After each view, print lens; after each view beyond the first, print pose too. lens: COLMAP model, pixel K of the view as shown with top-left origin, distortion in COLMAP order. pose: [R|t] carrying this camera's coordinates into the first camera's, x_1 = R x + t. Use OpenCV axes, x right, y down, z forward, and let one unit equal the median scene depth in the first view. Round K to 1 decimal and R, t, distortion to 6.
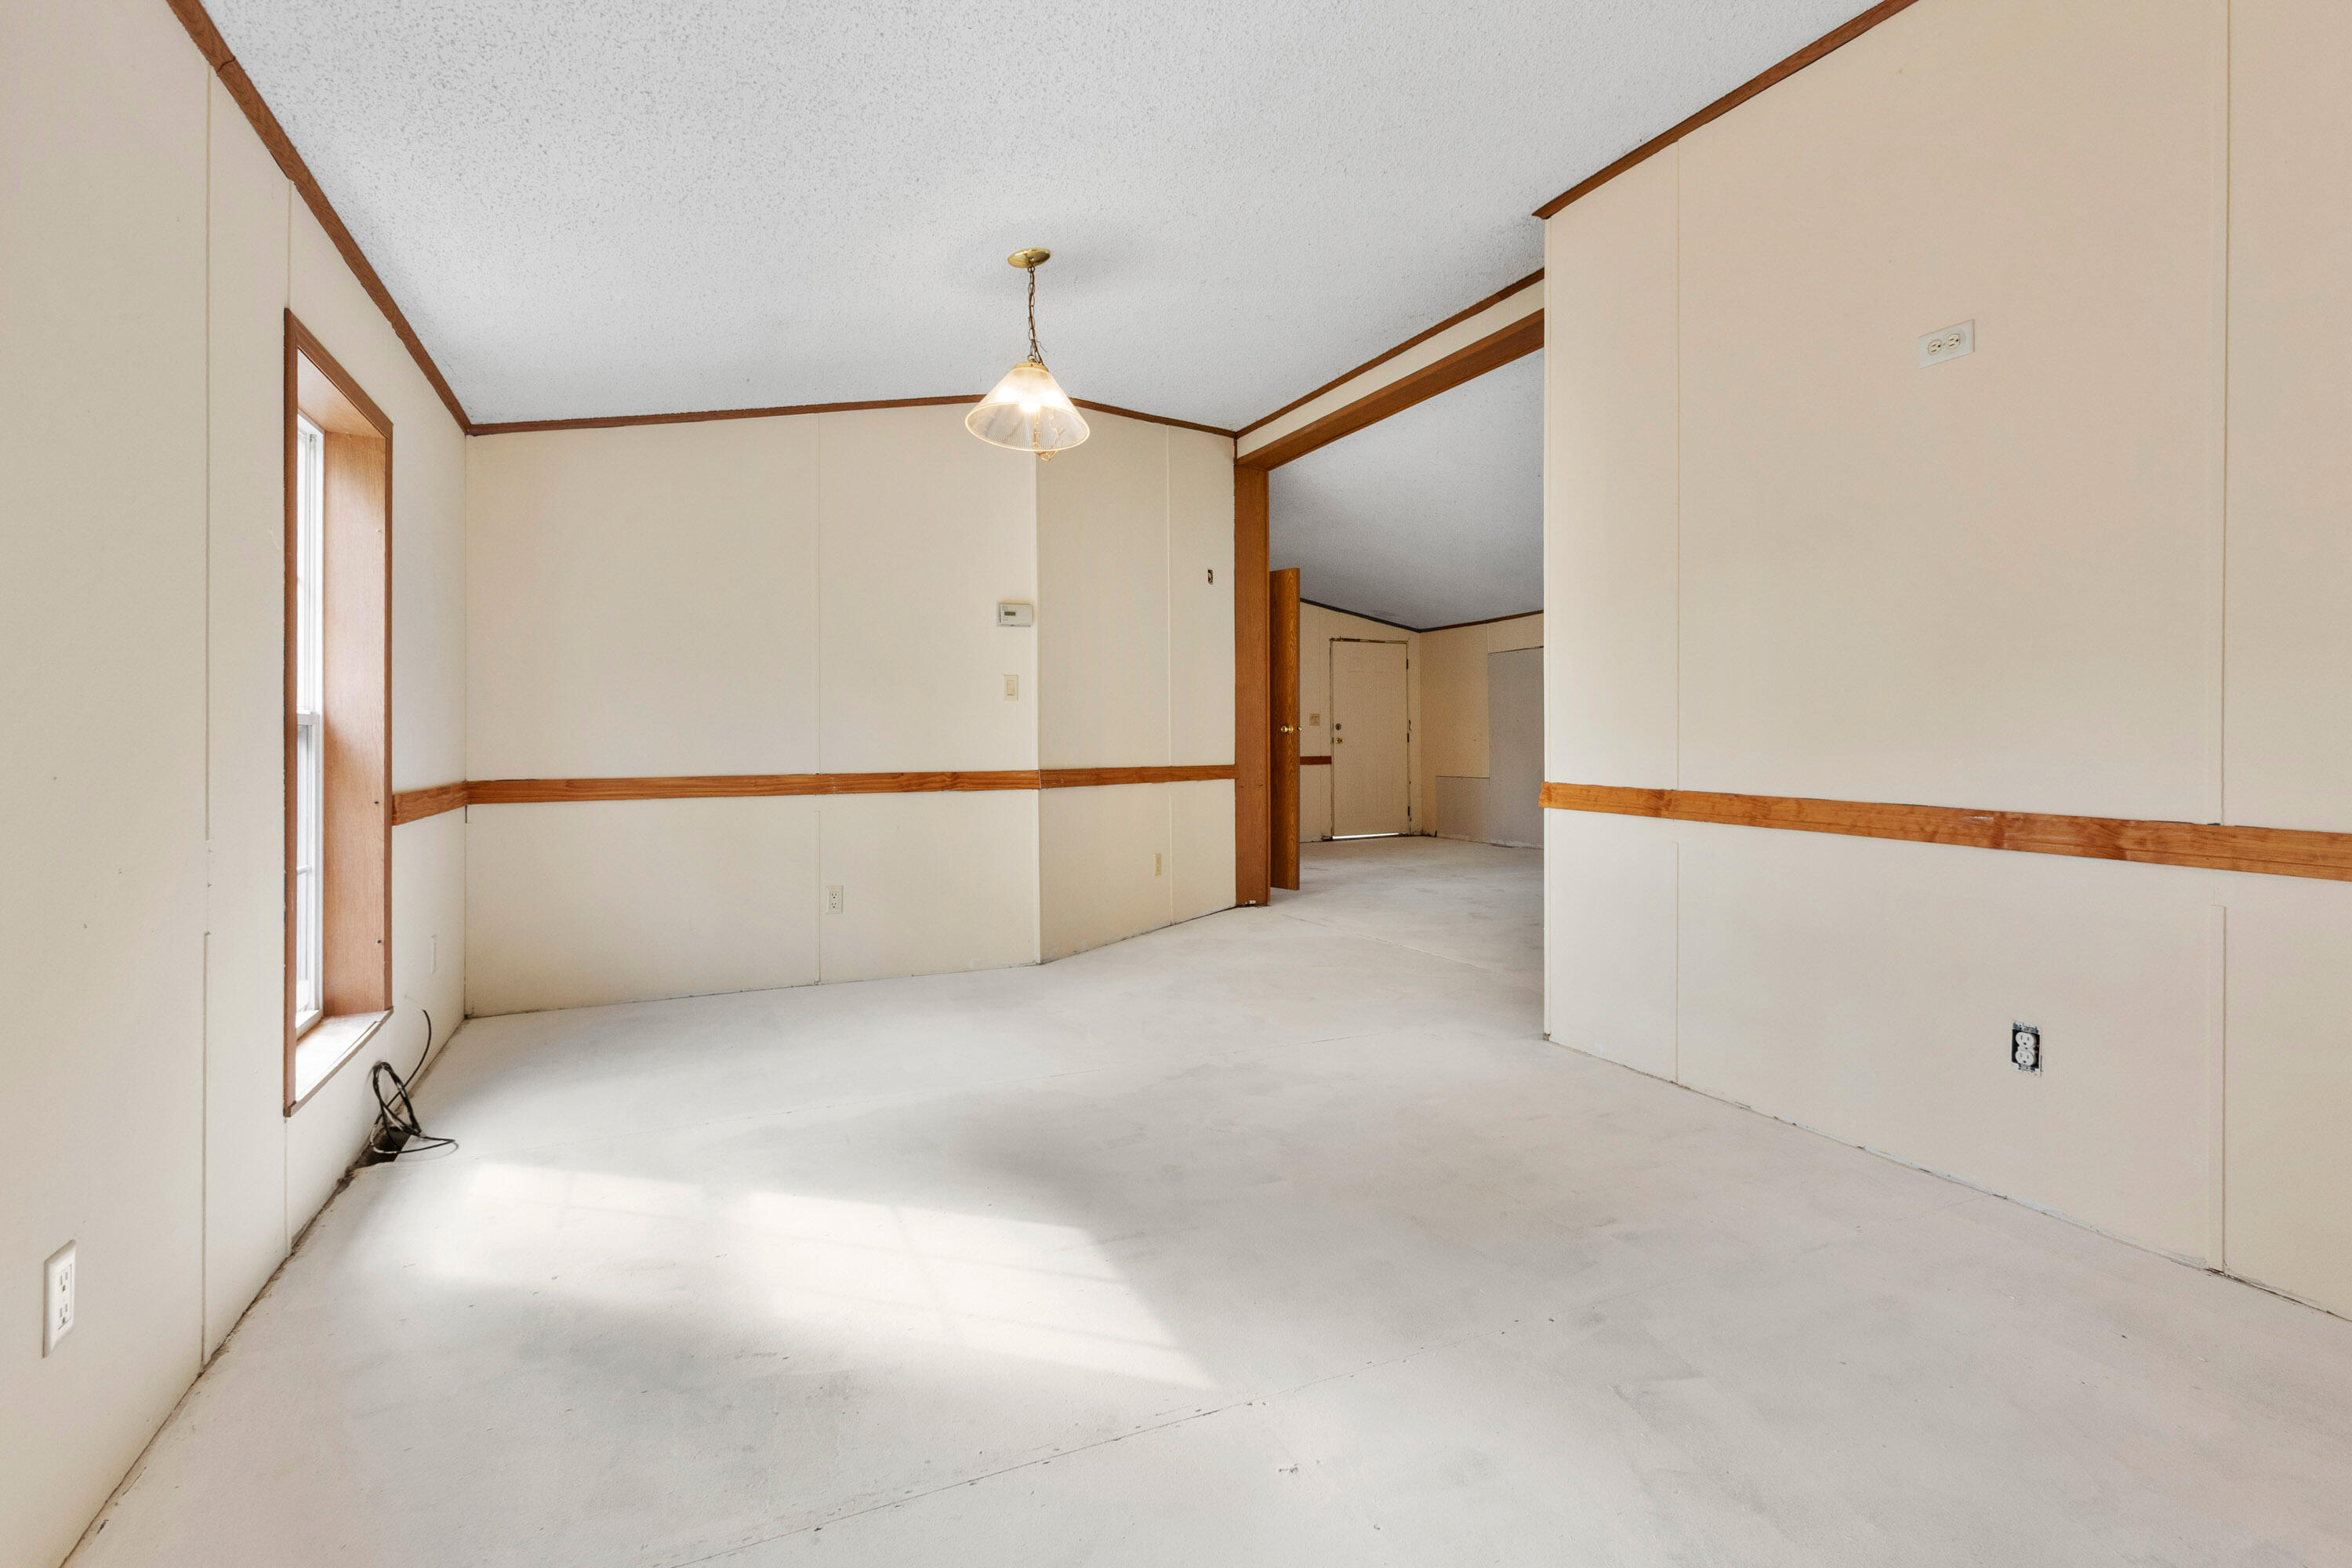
lens RADIAL K [[1104.5, 0, 1180.8], [0, 1104.5, 739.9], [0, 0, 1]] dist [0.001618, 0.000327]
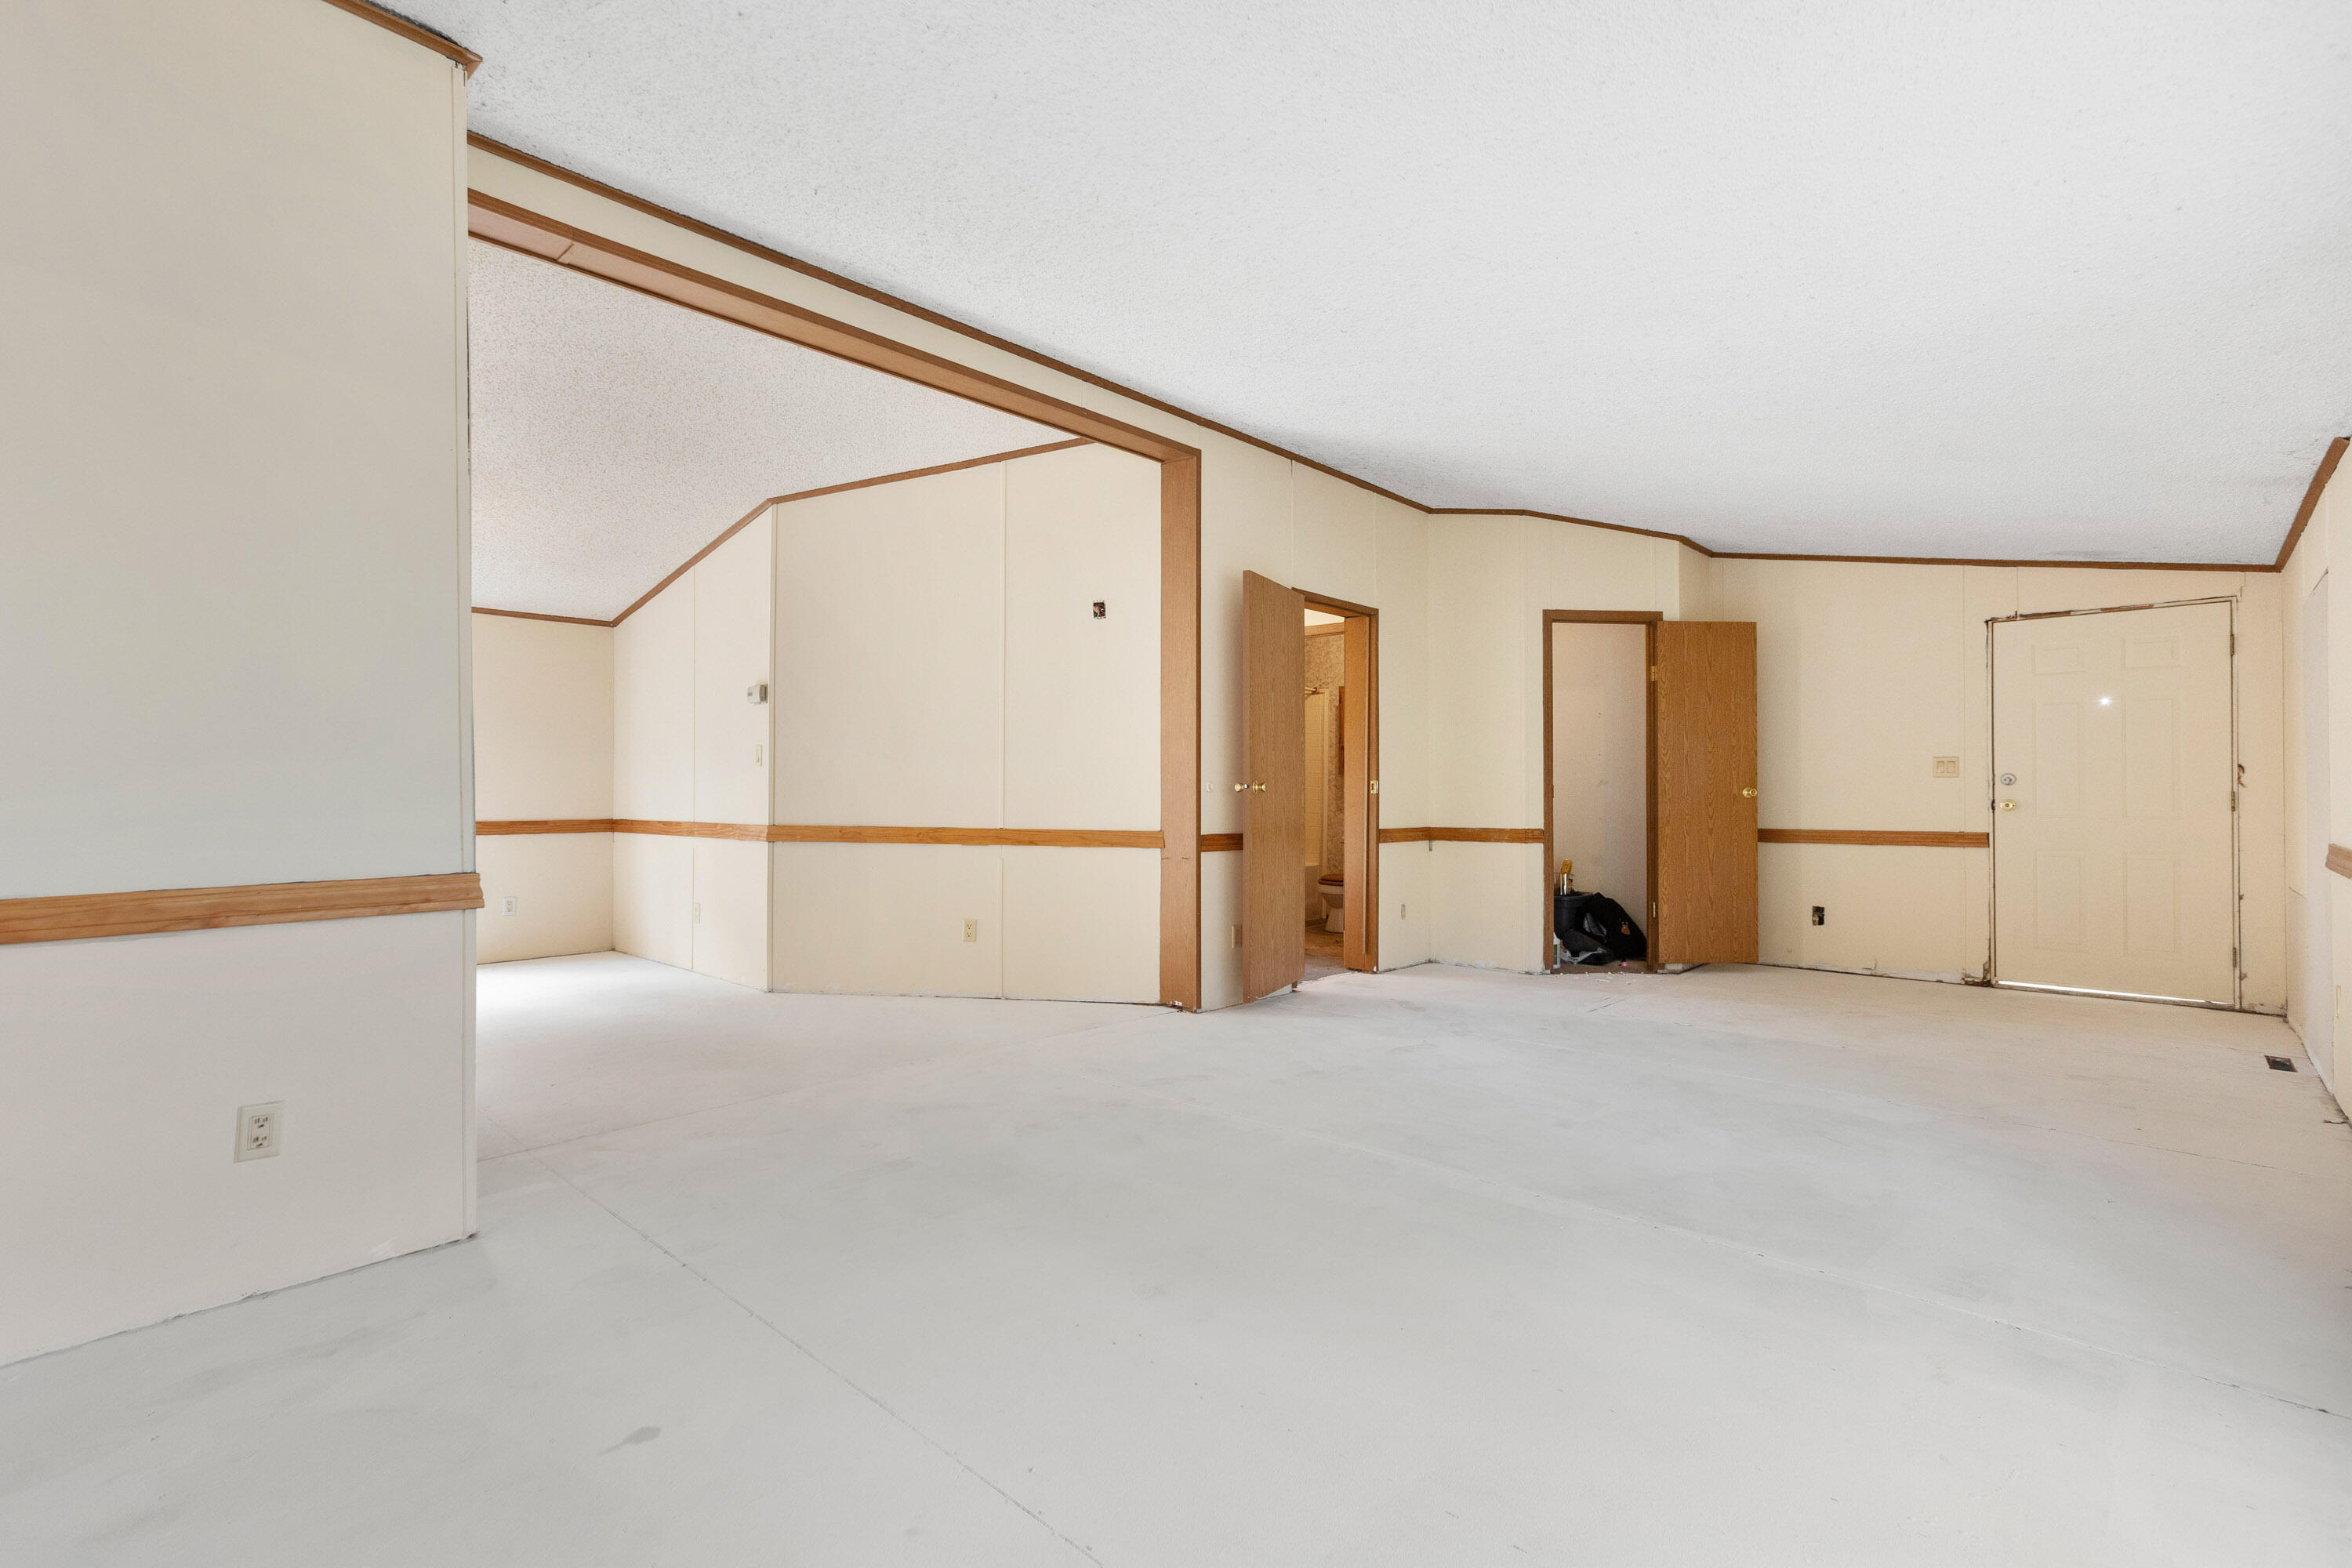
lens RADIAL K [[1062.0, 0, 1176.0], [0, 1062.0, 784.0], [0, 0, 1]] dist [0.001174, 0.000306]
pose [[0.386169, -0.003427, -0.922422, 0.469180], [-0.004240, 0.999976, -0.005490, -0.004874], [0.922418, 0.006031, 0.386145, 0.424759]]
